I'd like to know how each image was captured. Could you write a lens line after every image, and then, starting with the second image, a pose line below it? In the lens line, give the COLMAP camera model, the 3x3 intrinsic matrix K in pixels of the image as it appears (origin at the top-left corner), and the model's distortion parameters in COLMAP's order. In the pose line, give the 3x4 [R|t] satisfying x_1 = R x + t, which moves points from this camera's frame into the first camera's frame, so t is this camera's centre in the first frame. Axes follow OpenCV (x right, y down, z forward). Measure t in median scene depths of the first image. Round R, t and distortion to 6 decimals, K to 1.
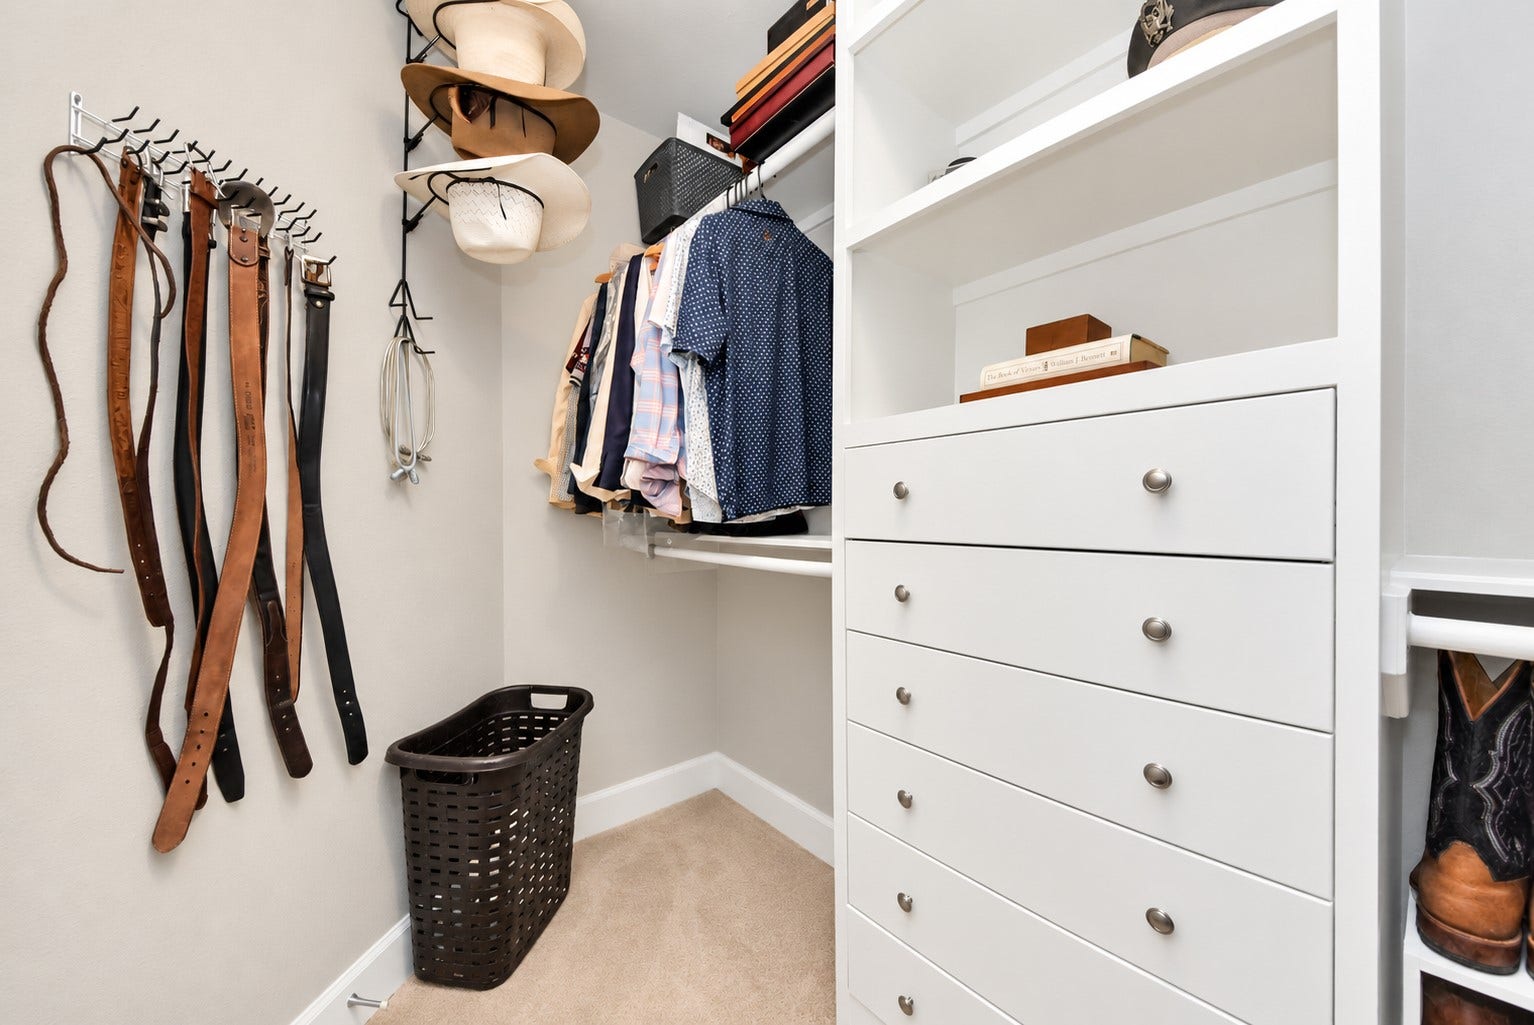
lens RADIAL K [[549.1, 0, 747.6], [0, 549.1, 518.1], [0, 0, 1]] dist [-0.000849, -0.000060]
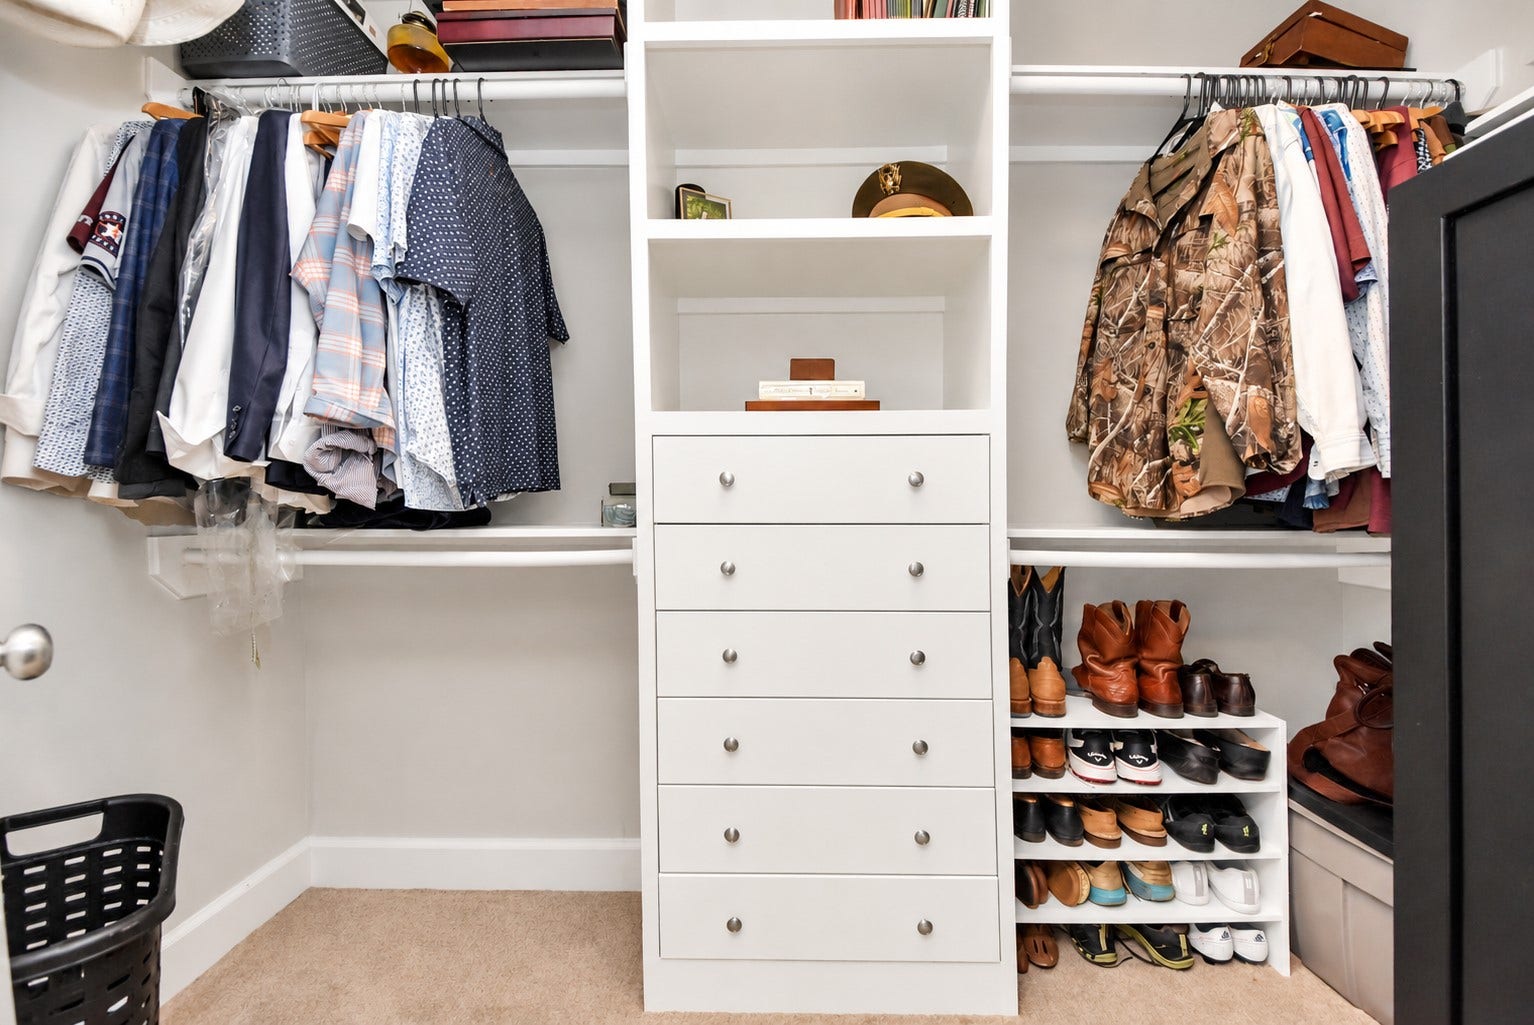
lens RADIAL K [[564.1, 0, 767.0], [0, 564.1, 512.5], [0, 0, 1]] dist [0.035530, -0.028962]
pose [[0.646741, -0.007457, 0.762673, -0.371398], [0.003162, 0.999970, 0.007095, 0.006752], [-0.762703, -0.002177, 0.646745, 0.119521]]
